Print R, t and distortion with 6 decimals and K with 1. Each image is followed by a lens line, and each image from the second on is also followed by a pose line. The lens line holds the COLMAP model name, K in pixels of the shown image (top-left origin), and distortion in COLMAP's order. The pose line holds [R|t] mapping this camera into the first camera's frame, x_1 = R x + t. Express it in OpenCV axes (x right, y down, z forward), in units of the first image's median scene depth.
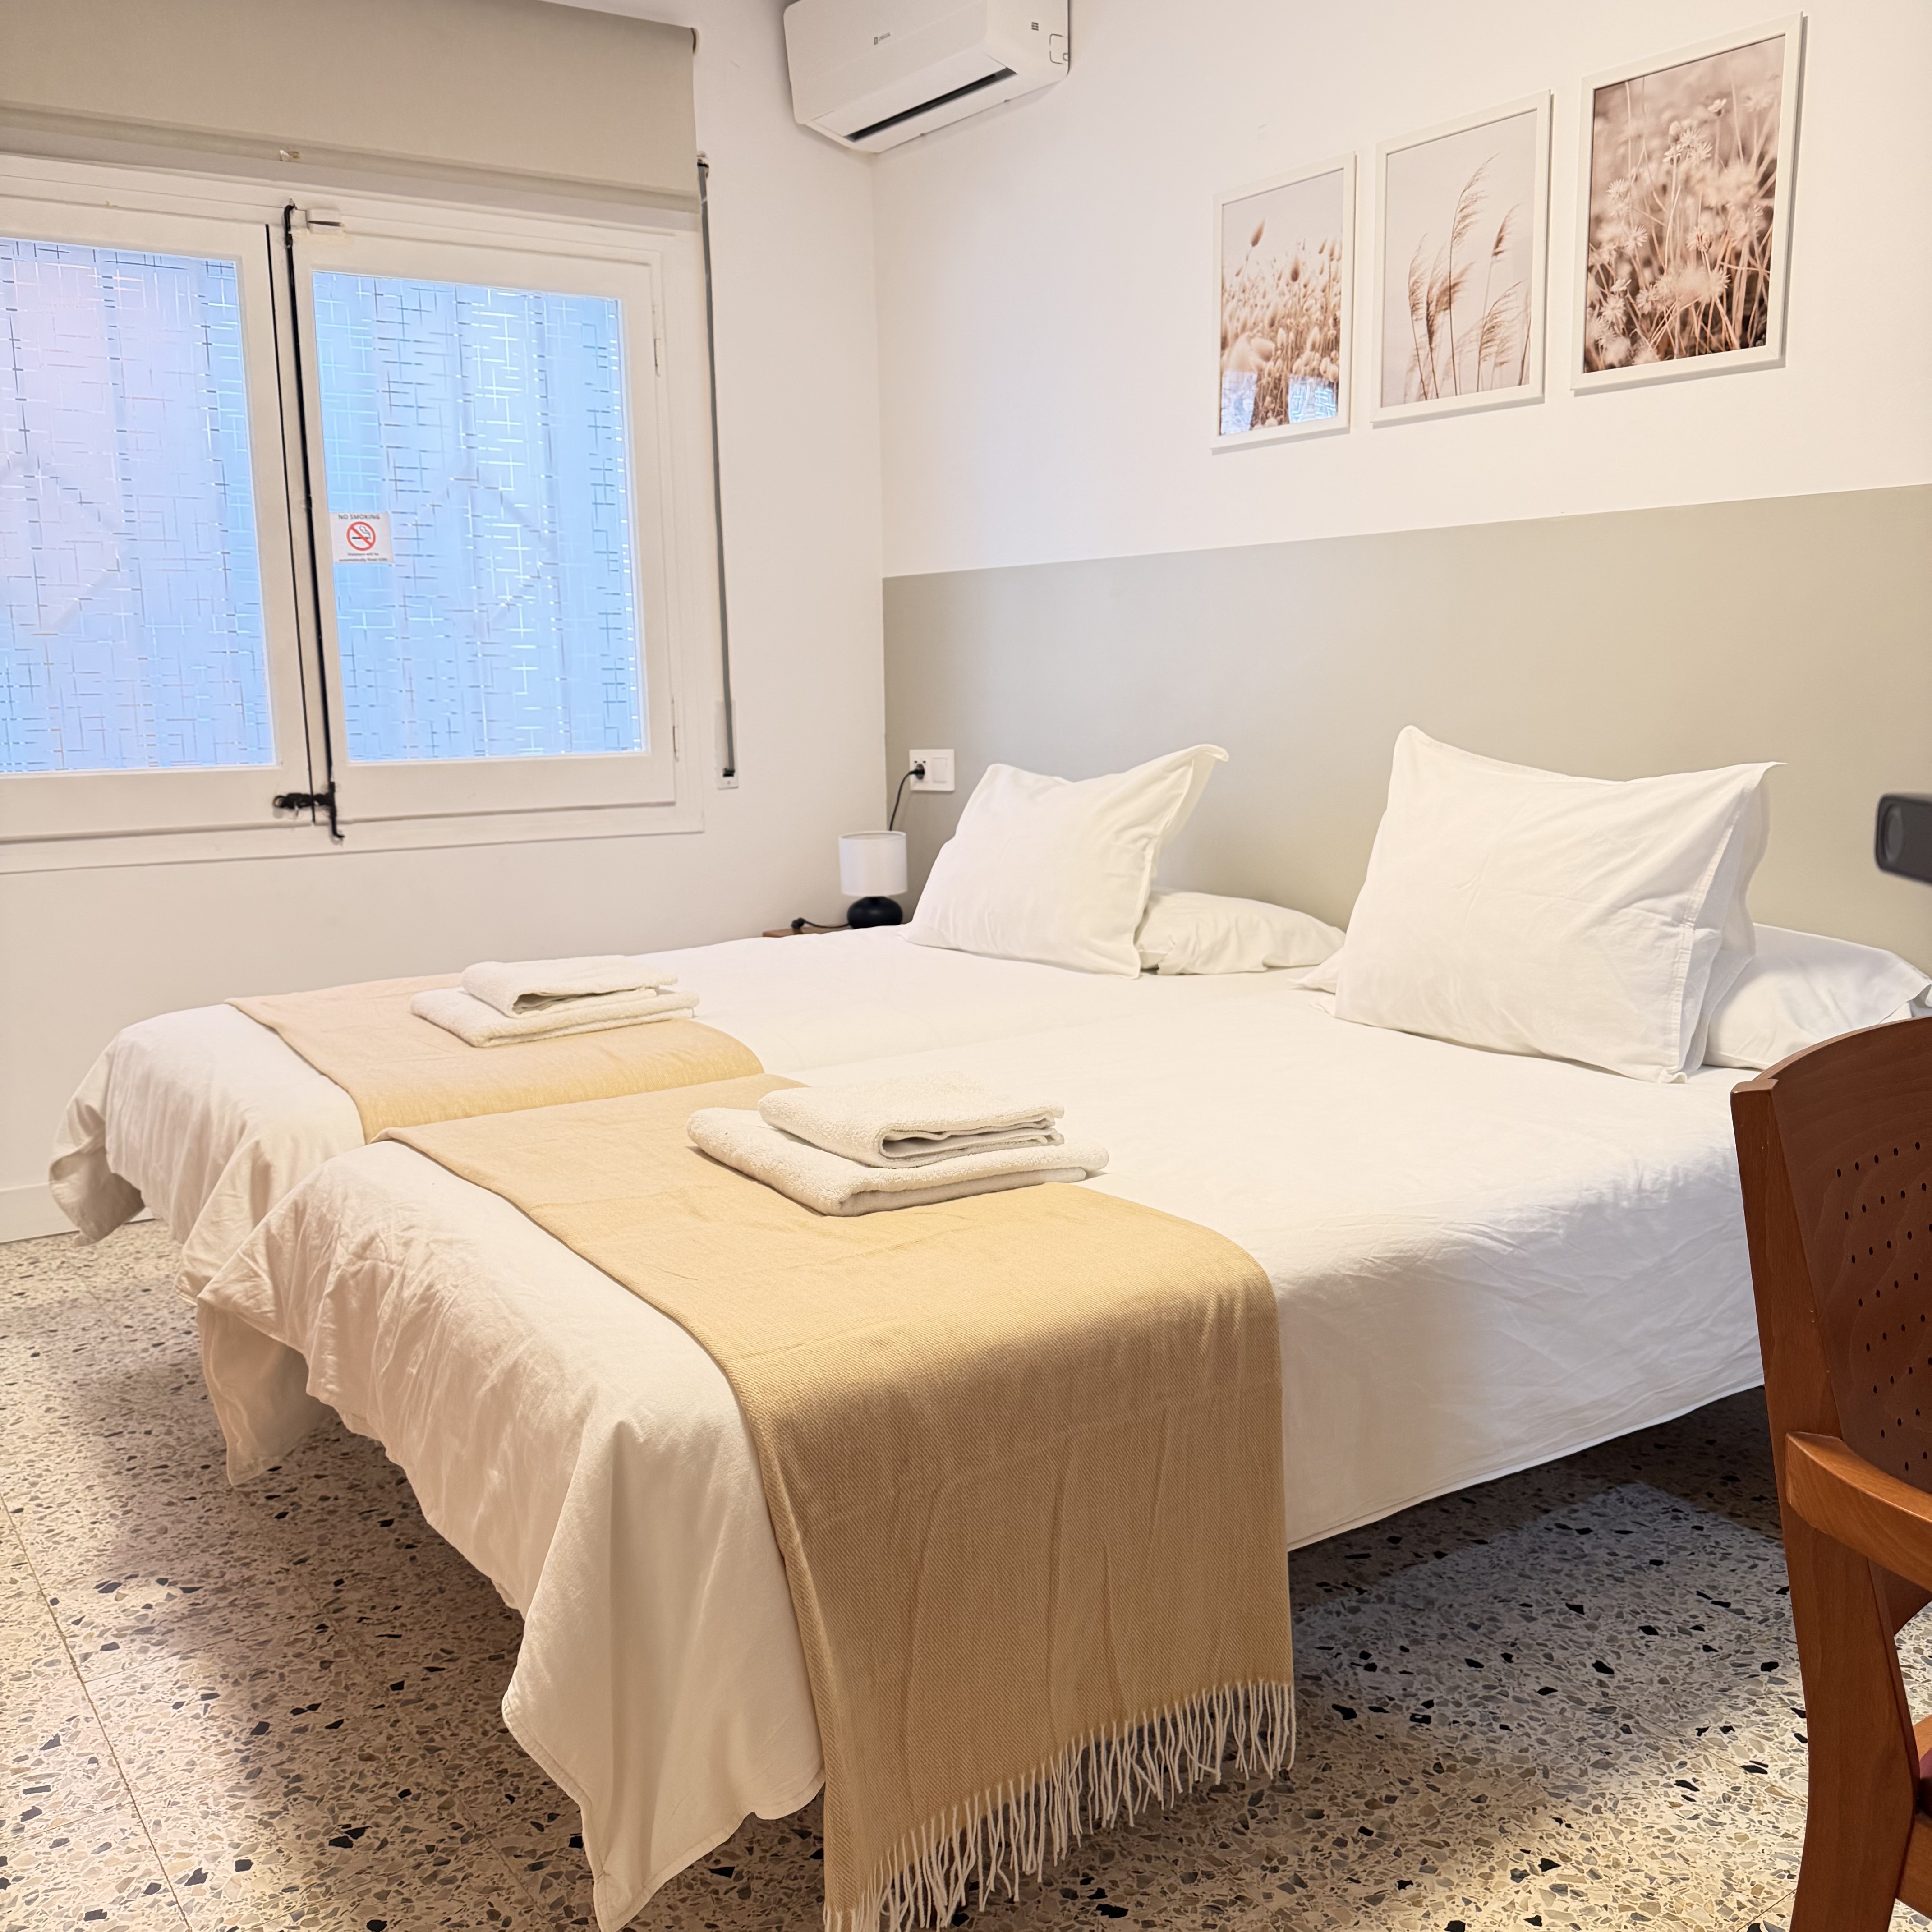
lens RADIAL K [[1913.3, 0, 974.7], [0, 1913.3, 952.6], [0, 0, 1]] dist [0.009212, 0.000000]
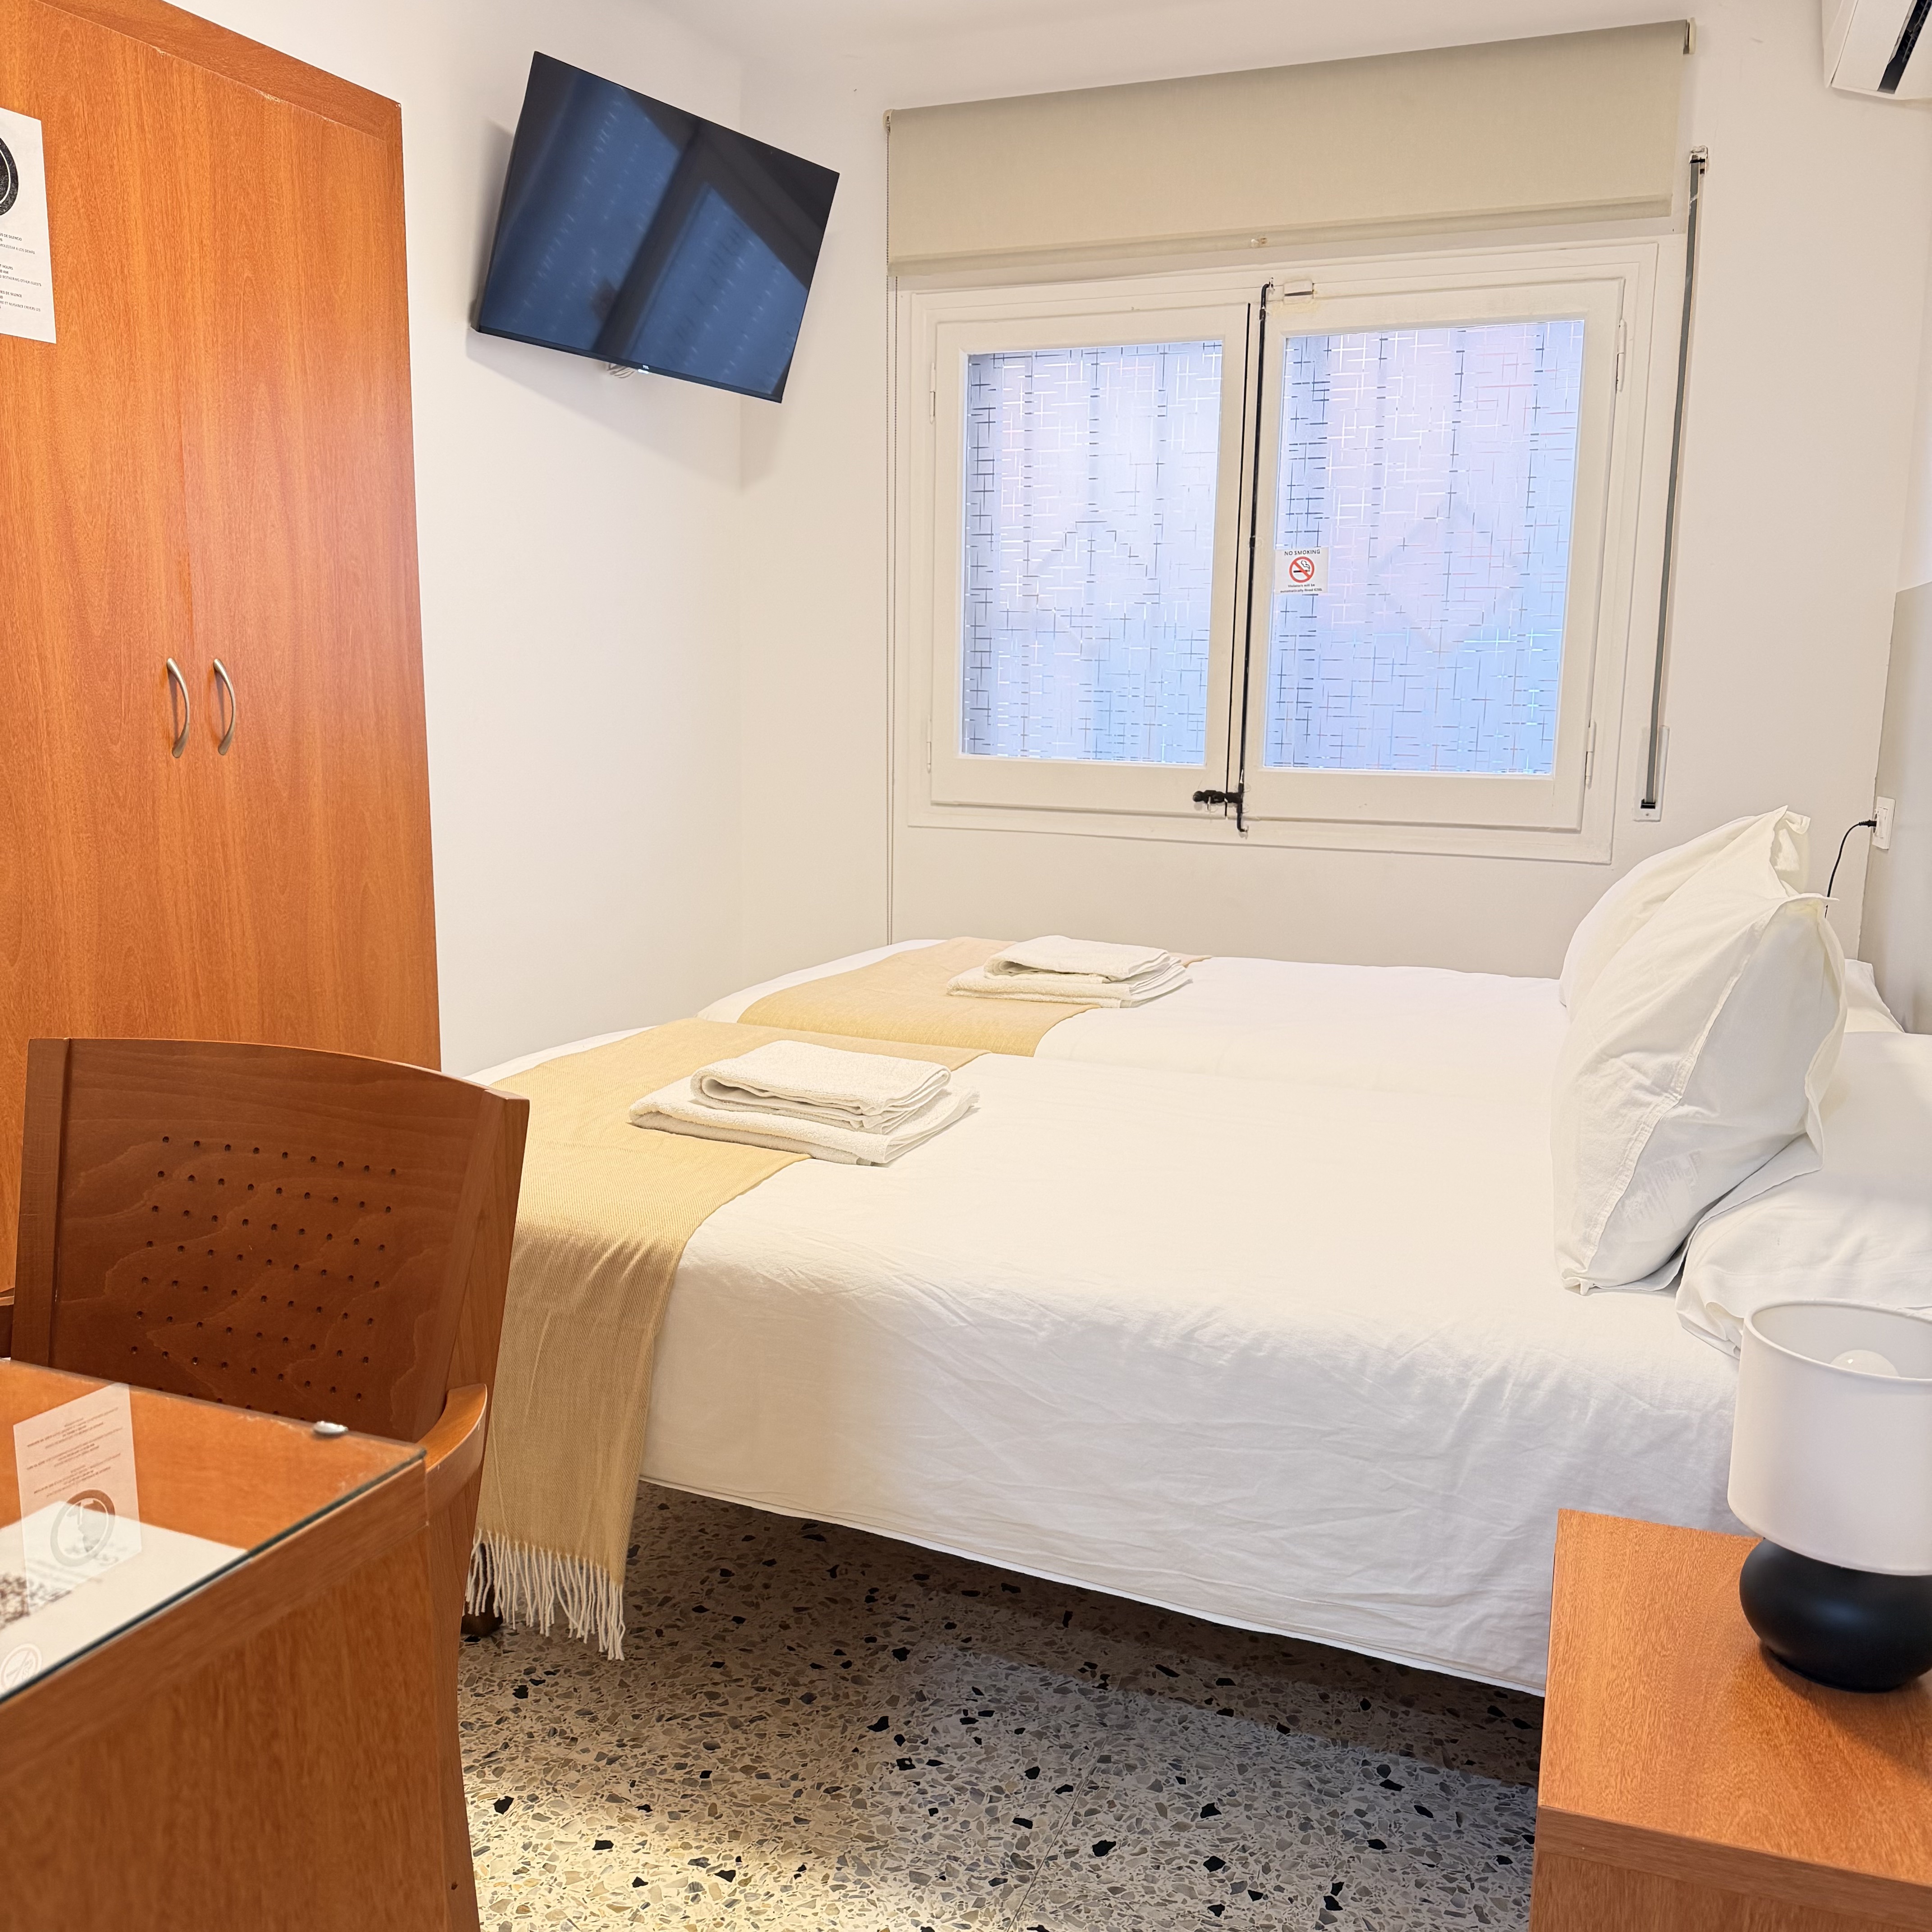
lens RADIAL K [[1913.3, 0, 976.2], [0, 1913.3, 976.9], [0, 0, 1]] dist [0.009212, 0.000000]
pose [[0.526683, 0.163101, -0.834268, 0.840153], [-0.154047, 0.983484, 0.095021, -0.088490], [0.835987, 0.078471, 0.543110, 0.371451]]
